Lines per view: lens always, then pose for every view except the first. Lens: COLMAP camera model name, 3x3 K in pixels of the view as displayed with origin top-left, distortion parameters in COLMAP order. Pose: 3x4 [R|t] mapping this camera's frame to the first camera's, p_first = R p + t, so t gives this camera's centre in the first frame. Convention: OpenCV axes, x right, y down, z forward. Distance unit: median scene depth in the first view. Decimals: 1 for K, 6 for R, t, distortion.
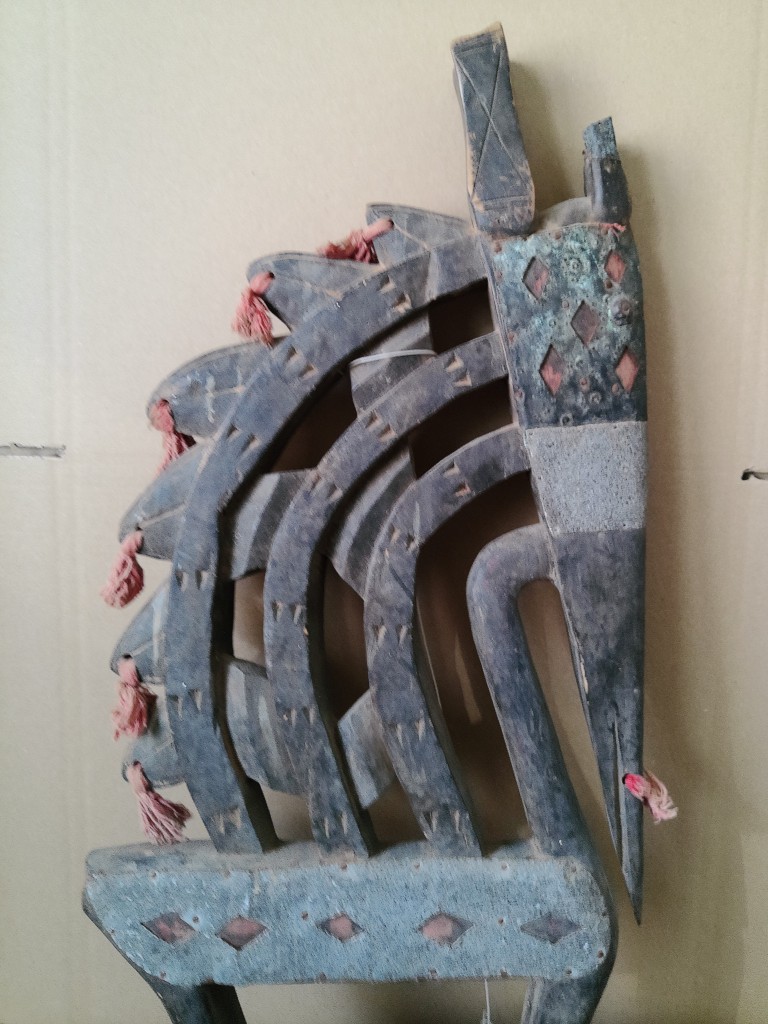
lens RADIAL K [[972.5, 0, 461.4], [0, 972.5, 408.8], [0, 0, 1]] dist [-0.018621, 0.000000]
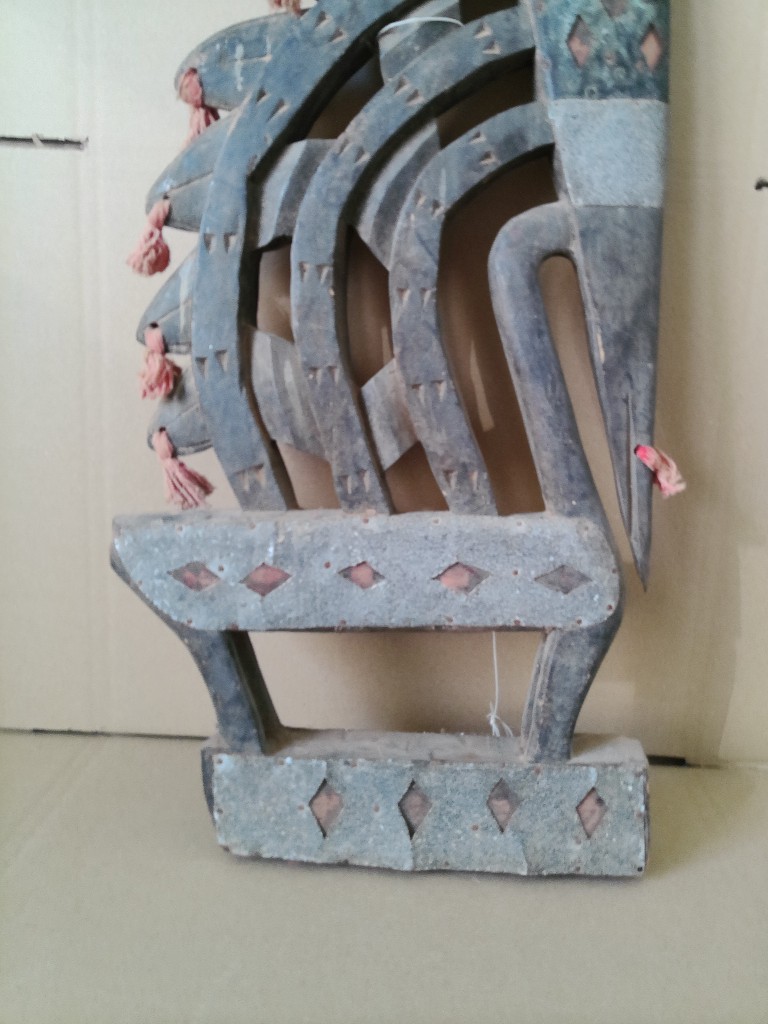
lens RADIAL K [[972.5, 0, 457.9], [0, 972.5, 448.5], [0, 0, 1]] dist [-0.018621, 0.000000]
pose [[0.999506, 0.021612, 0.022840, -0.046852], [-0.023136, 0.997370, 0.068689, 0.316687], [-0.021295, -0.069184, 0.997377, -0.036138]]
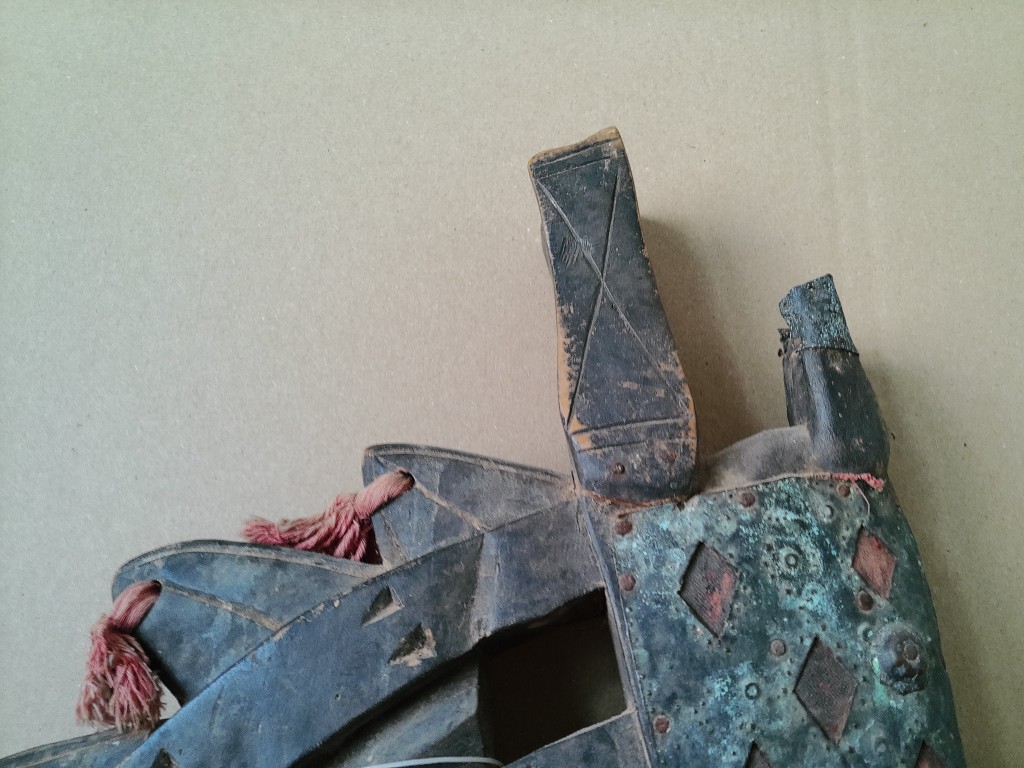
lens RADIAL K [[972.5, 0, 568.4], [0, 972.5, 342.5], [0, 0, 1]] dist [-0.018621, 0.000000]
pose [[0.999656, -0.018393, -0.018699, 0.020865], [0.009565, 0.919457, -0.393074, -0.061016], [0.024423, 0.392760, 0.919317, 0.528106]]
